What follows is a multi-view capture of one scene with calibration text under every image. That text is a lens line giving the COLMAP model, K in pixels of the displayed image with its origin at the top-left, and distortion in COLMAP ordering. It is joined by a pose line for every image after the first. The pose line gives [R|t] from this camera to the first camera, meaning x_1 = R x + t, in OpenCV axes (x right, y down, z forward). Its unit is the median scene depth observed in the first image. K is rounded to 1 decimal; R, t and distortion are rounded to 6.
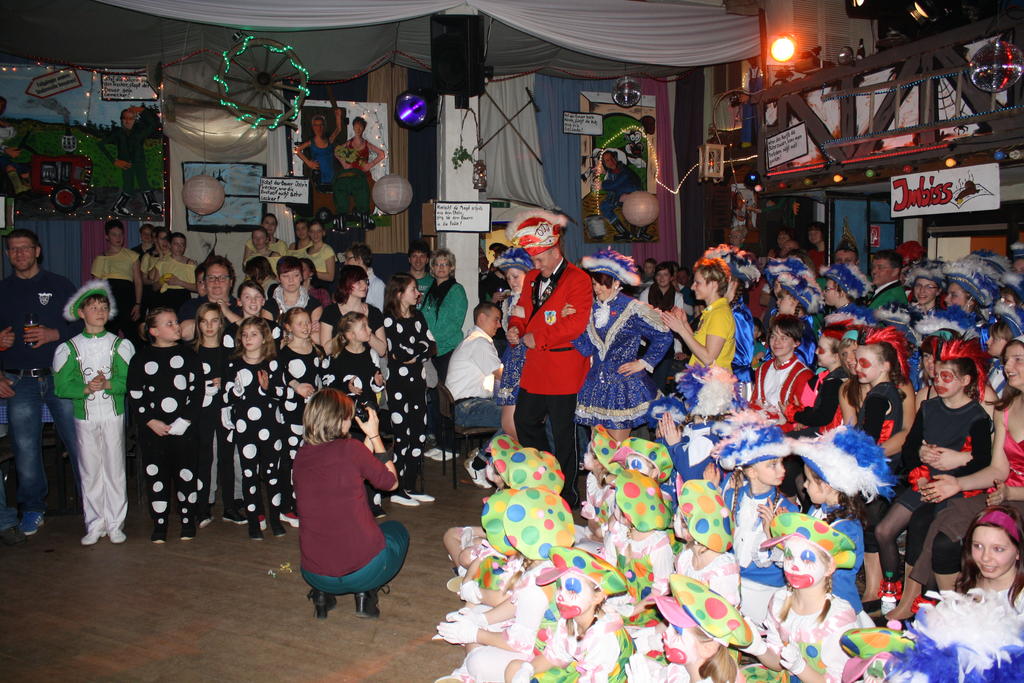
lens RADIAL K [[870.0, 0, 514.3], [0, 870.0, 338.1], [0, 0, 1]] dist [-0.158766, 0.153265]
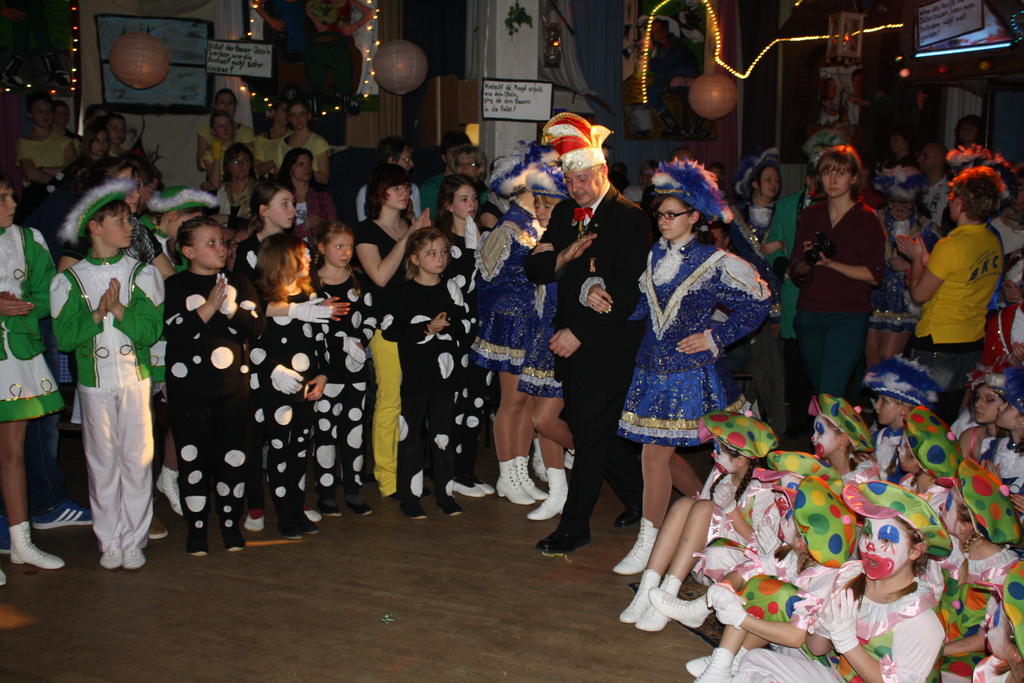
lens RADIAL K [[1082.2, 0, 515.7], [0, 1082.2, 338.7], [0, 0, 1]] dist [-0.124795, 0.162411]
pose [[0.996084, 0.005053, 0.088264, -0.113559], [-0.011610, 0.997196, 0.073928, -0.003391], [-0.087643, -0.074663, 0.993350, 0.054297]]
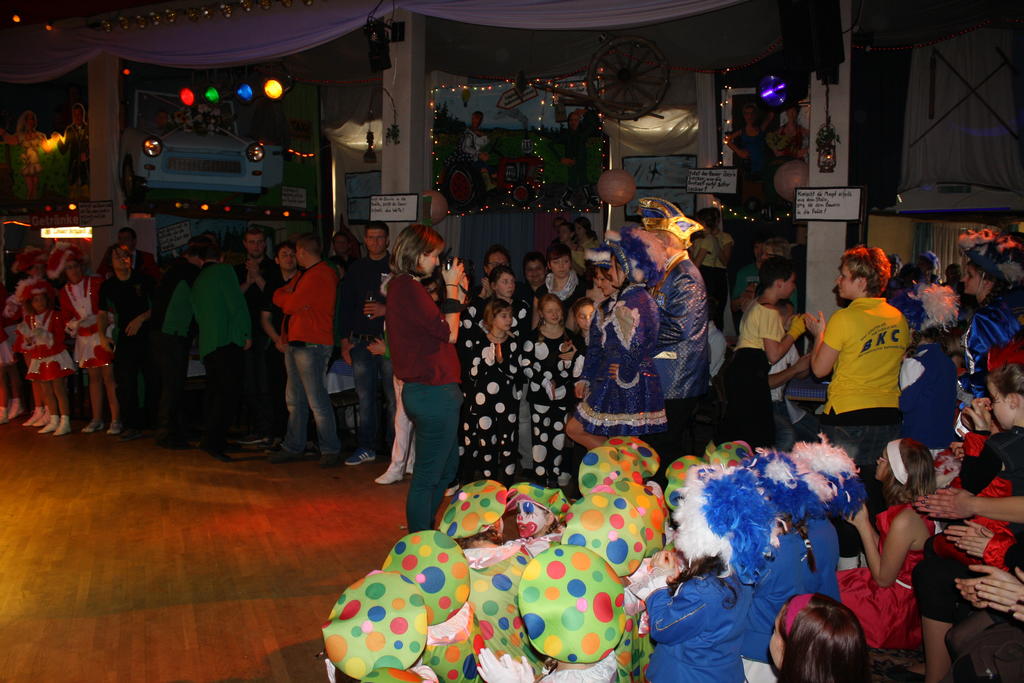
lens RADIAL K [[870.0, 0, 514.3], [0, 870.0, 338.1], [0, 0, 1]] dist [-0.158766, 0.153265]
pose [[0.756758, 0.067969, -0.650151, 0.226174], [-0.062165, 0.997555, 0.031929, -0.006418], [0.650732, 0.016254, 0.759133, 0.090207]]
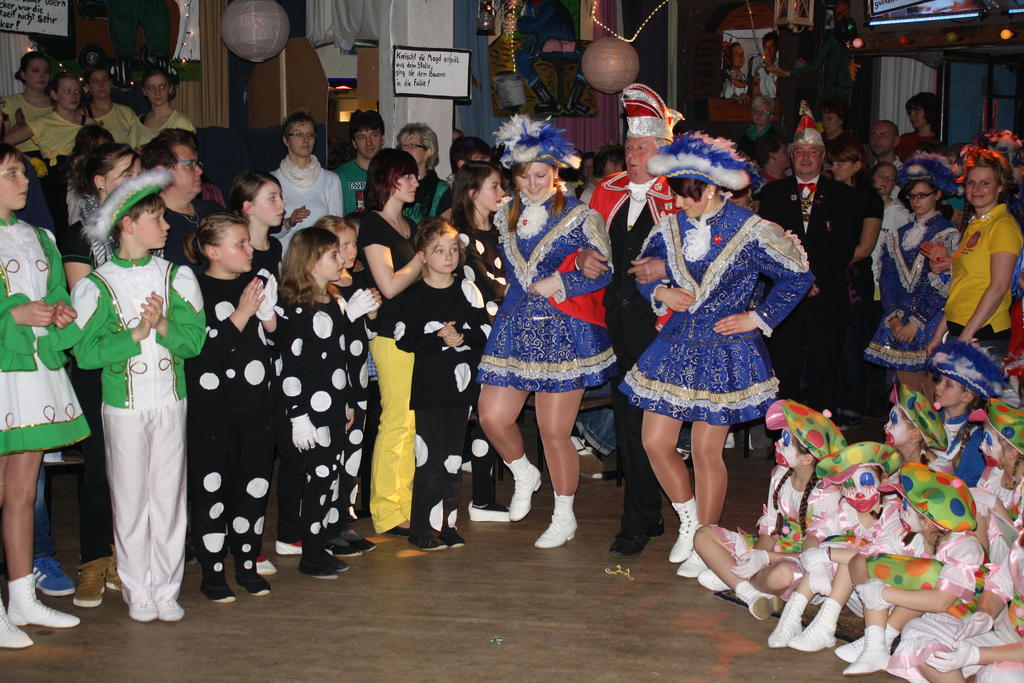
lens RADIAL K [[1473.5, 0, 517.8], [0, 1473.5, 342.3], [0, 0, 1]] dist [-0.040593, 0.082353]
pose [[0.952109, -0.024213, 0.304797, -0.264267], [0.010109, 0.998807, 0.047767, 0.003475], [-0.305590, -0.042398, 0.951219, -0.030726]]
